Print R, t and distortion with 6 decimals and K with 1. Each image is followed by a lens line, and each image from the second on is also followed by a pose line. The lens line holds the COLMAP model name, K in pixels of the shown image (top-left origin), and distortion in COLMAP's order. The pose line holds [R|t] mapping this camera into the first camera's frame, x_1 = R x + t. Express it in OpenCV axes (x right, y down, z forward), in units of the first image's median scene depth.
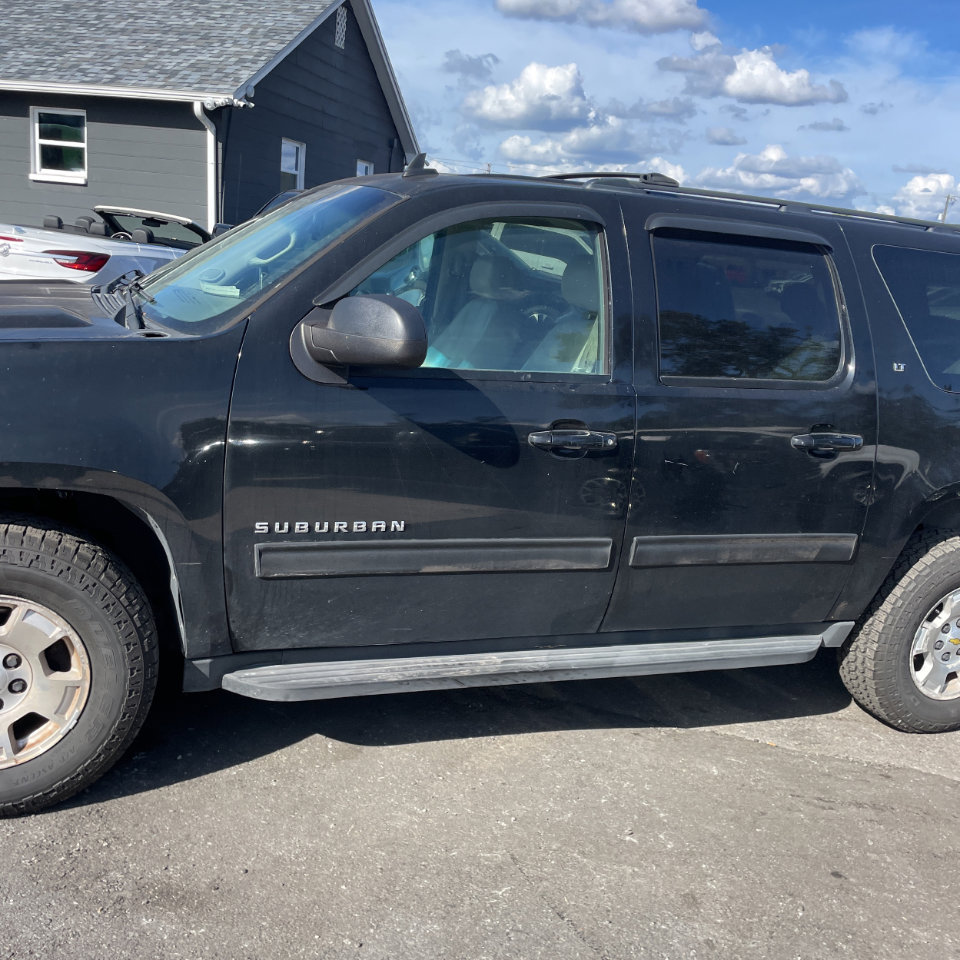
lens RADIAL K [[931.7, 0, 477.0], [0, 931.7, 475.0], [0, 0, 1]] dist [0.082608, -0.102457]
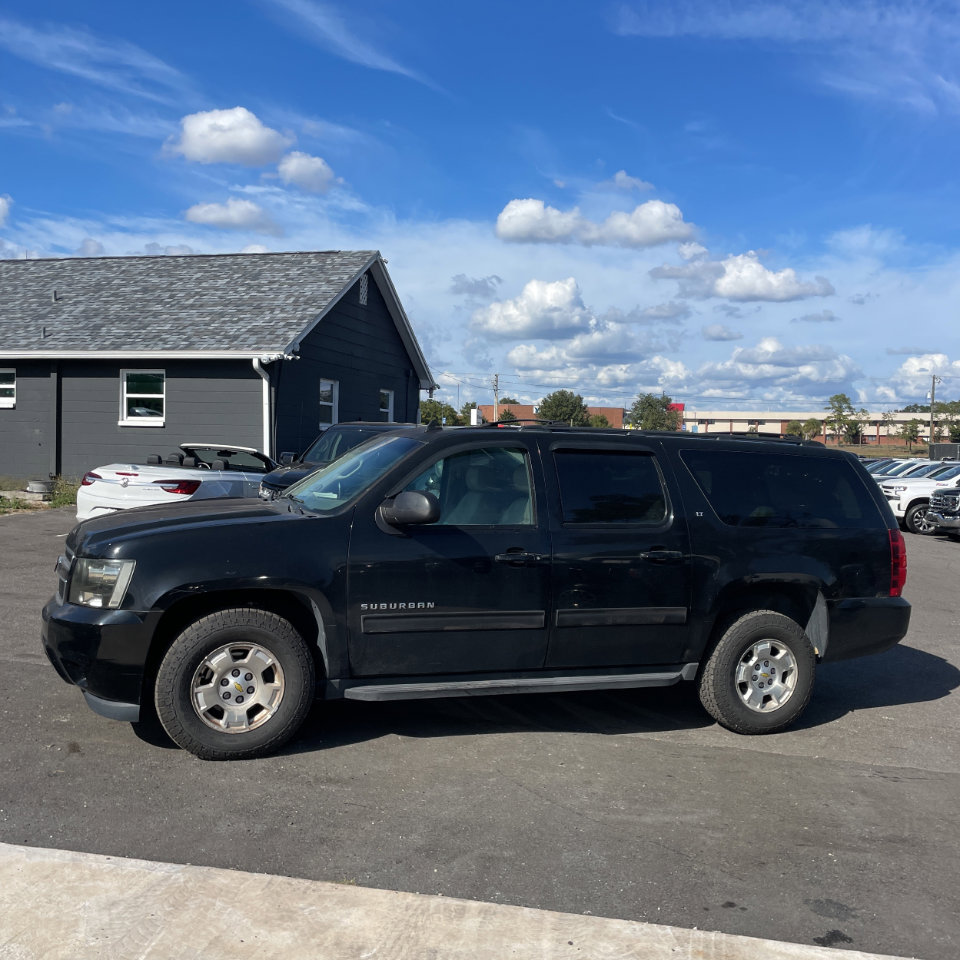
lens RADIAL K [[950.6, 0, 475.7], [0, 950.6, 473.5], [0, 0, 1]] dist [0.071048, -0.099321]
pose [[0.997810, -0.063202, -0.019495, 0.010966], [0.057651, 0.975569, -0.211994, 0.035474], [0.032417, 0.210406, 0.977076, -0.169442]]
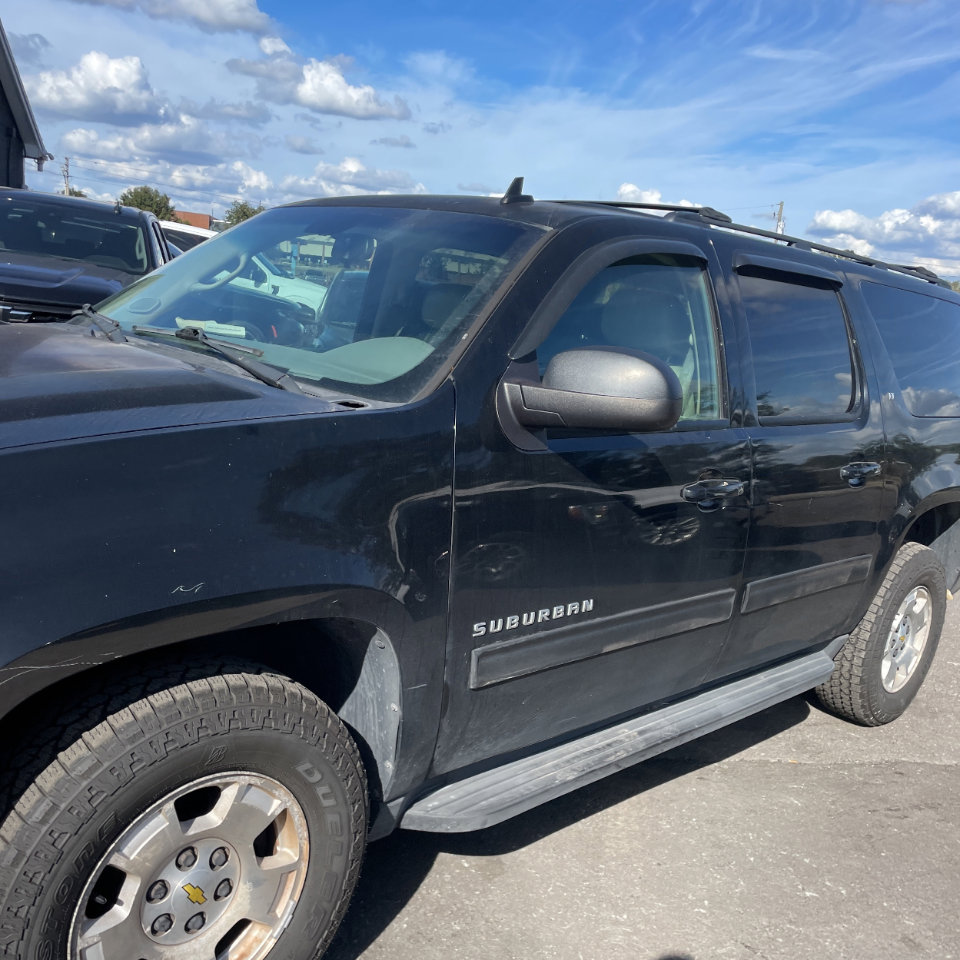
lens RADIAL K [[937.7, 0, 448.4], [0, 937.7, 500.6], [0, 0, 1]] dist [0.094049, -0.123962]
pose [[0.921809, -0.081695, 0.378939, -0.088287], [0.075225, 0.996657, 0.031873, -0.013597], [-0.380276, -0.000875, 0.924873, 0.037660]]
